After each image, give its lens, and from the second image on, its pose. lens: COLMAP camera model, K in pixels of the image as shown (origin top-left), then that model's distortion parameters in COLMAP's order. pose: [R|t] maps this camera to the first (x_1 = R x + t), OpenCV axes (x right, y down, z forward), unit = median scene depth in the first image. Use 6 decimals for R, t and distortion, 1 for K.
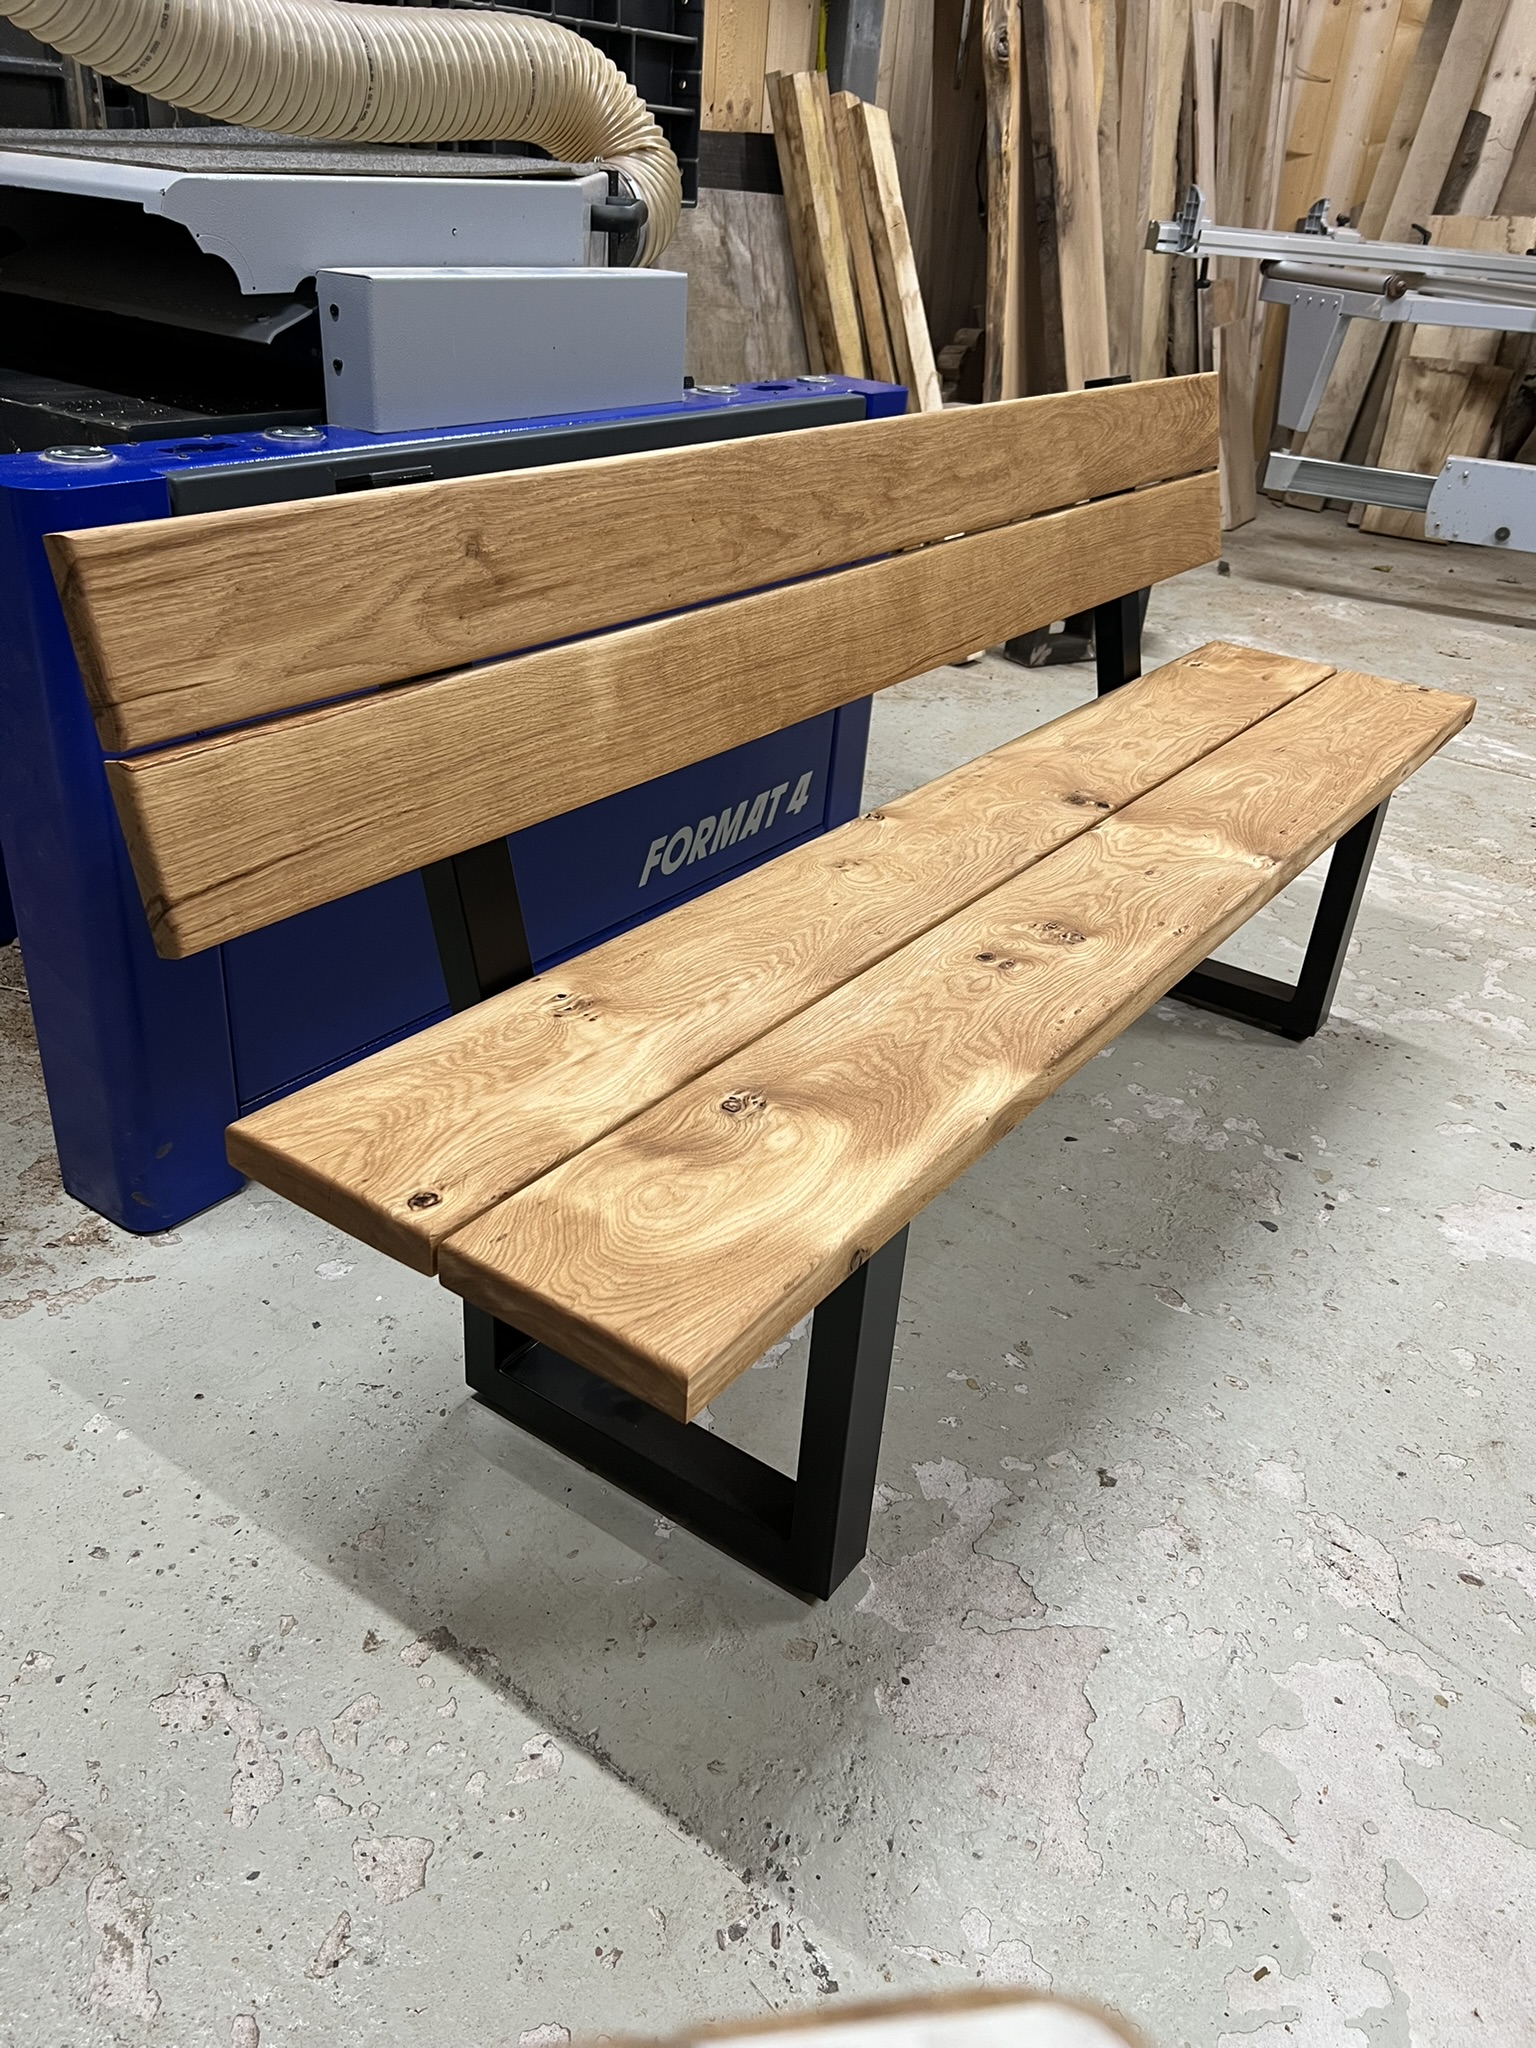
lens RADIAL K [[1545.3, 0, 772.6], [0, 1545.3, 1030.2], [0, 0, 1]] dist [0.049957, -0.056122]
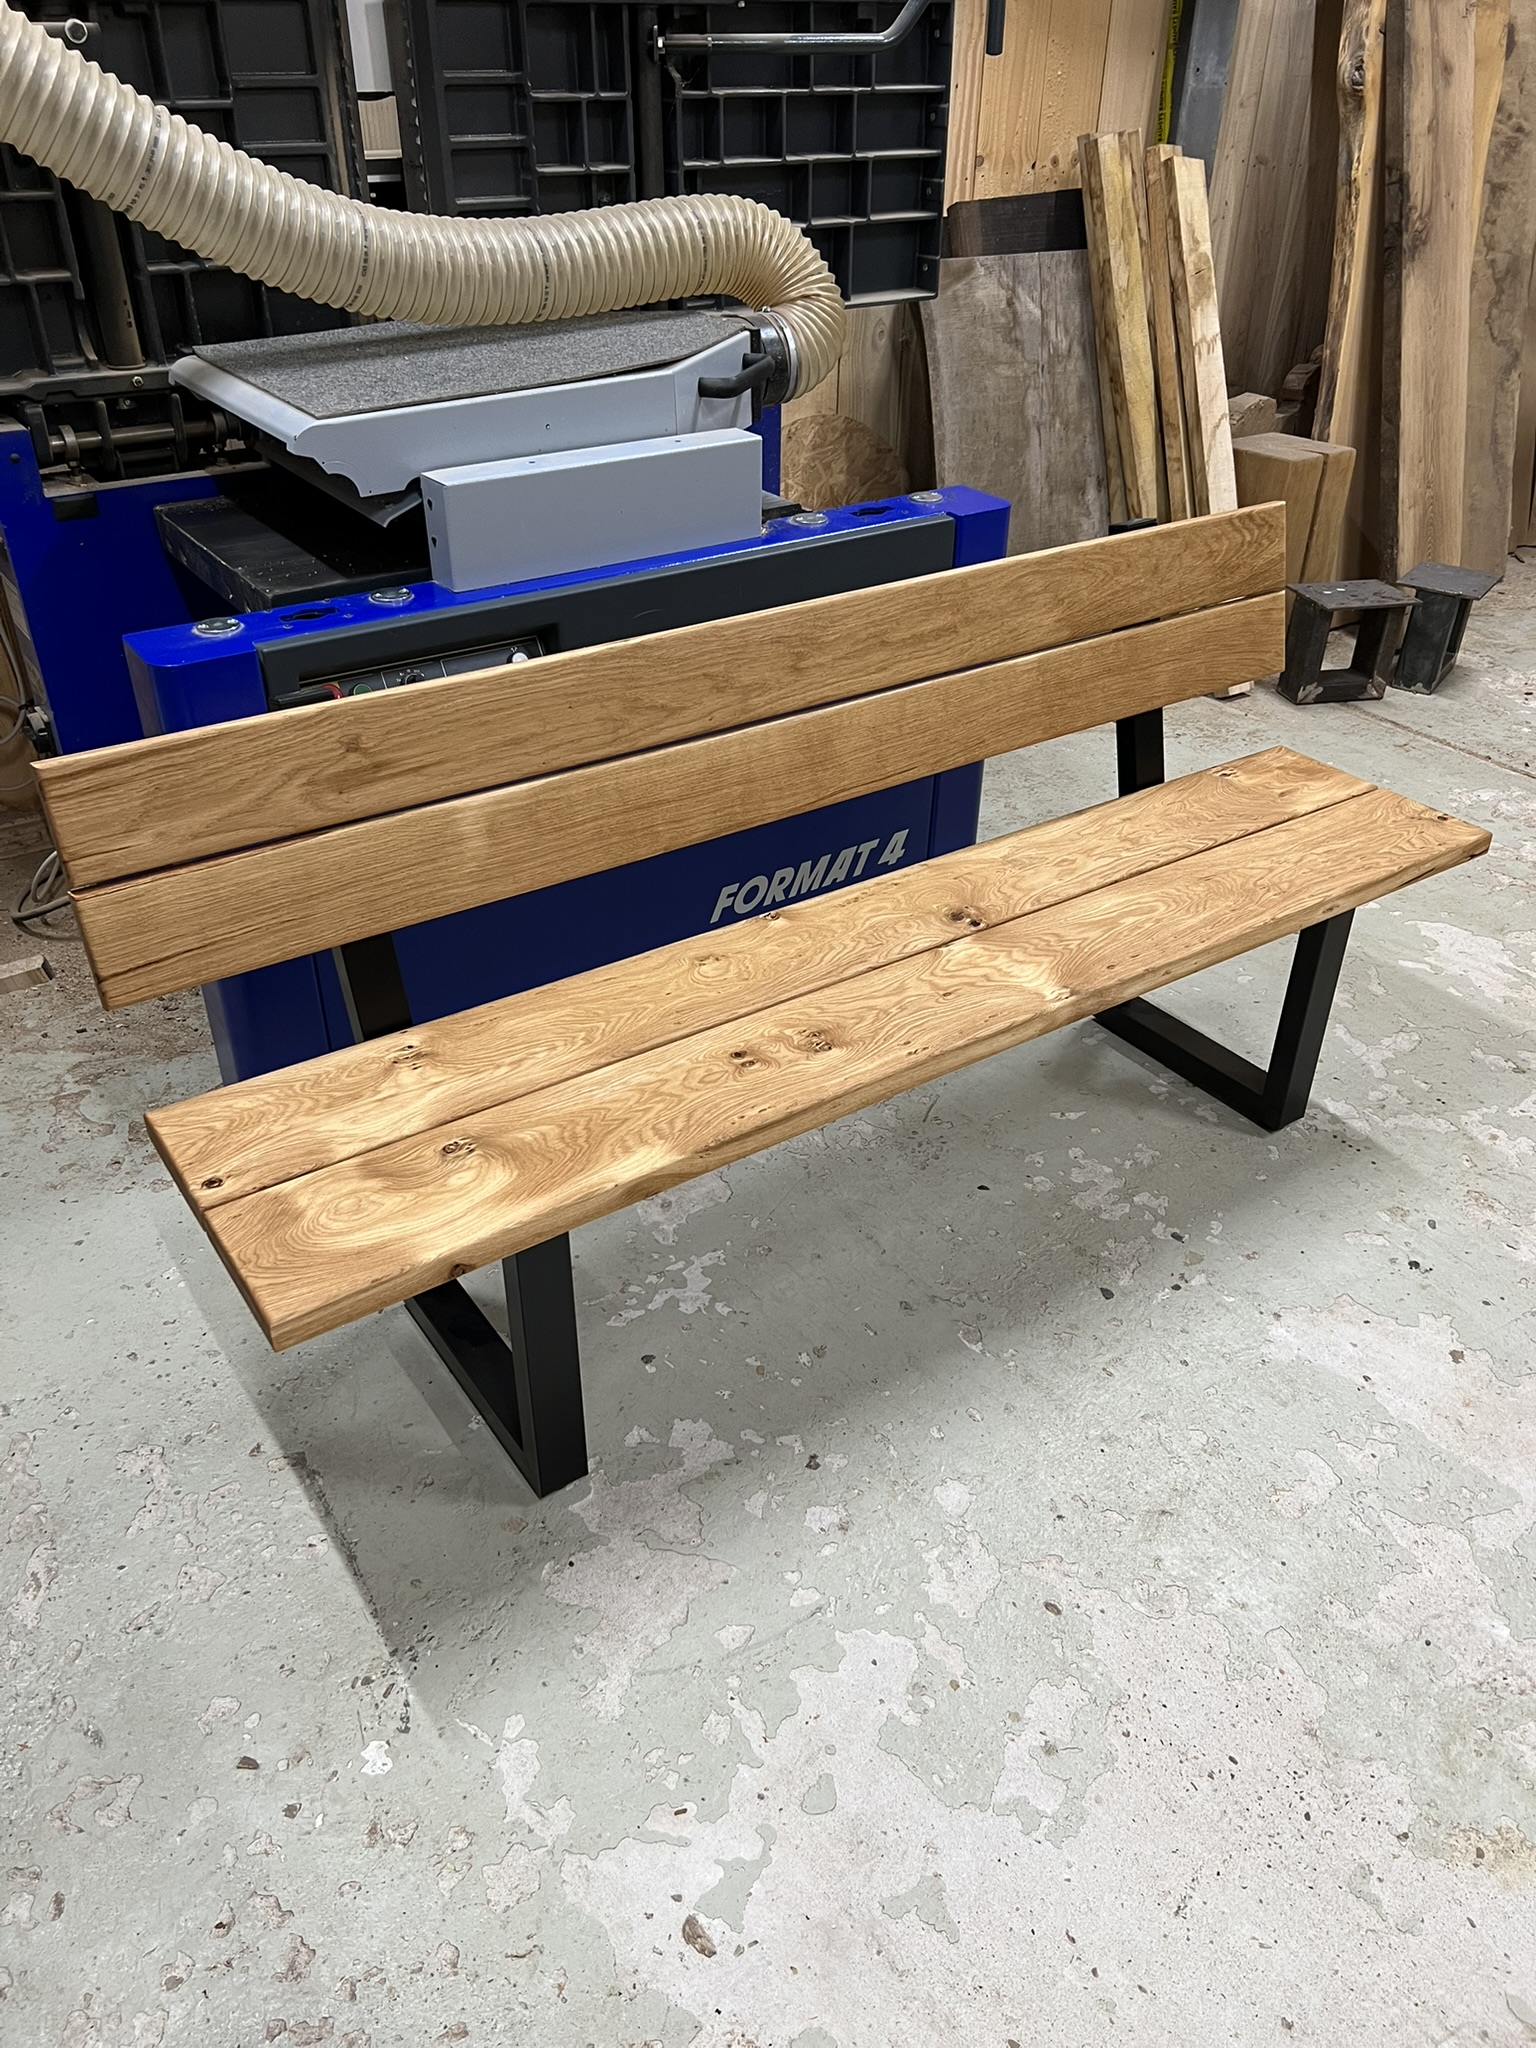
lens RADIAL K [[1545.3, 0, 778.5], [0, 1545.3, 1031.1], [0, 0, 1]] dist [0.049957, -0.056122]
pose [[0.934591, 0.139349, -0.327295, 0.580371], [-0.119855, 0.989635, 0.079101, -0.170613], [0.334925, -0.034699, 0.941606, -0.216374]]
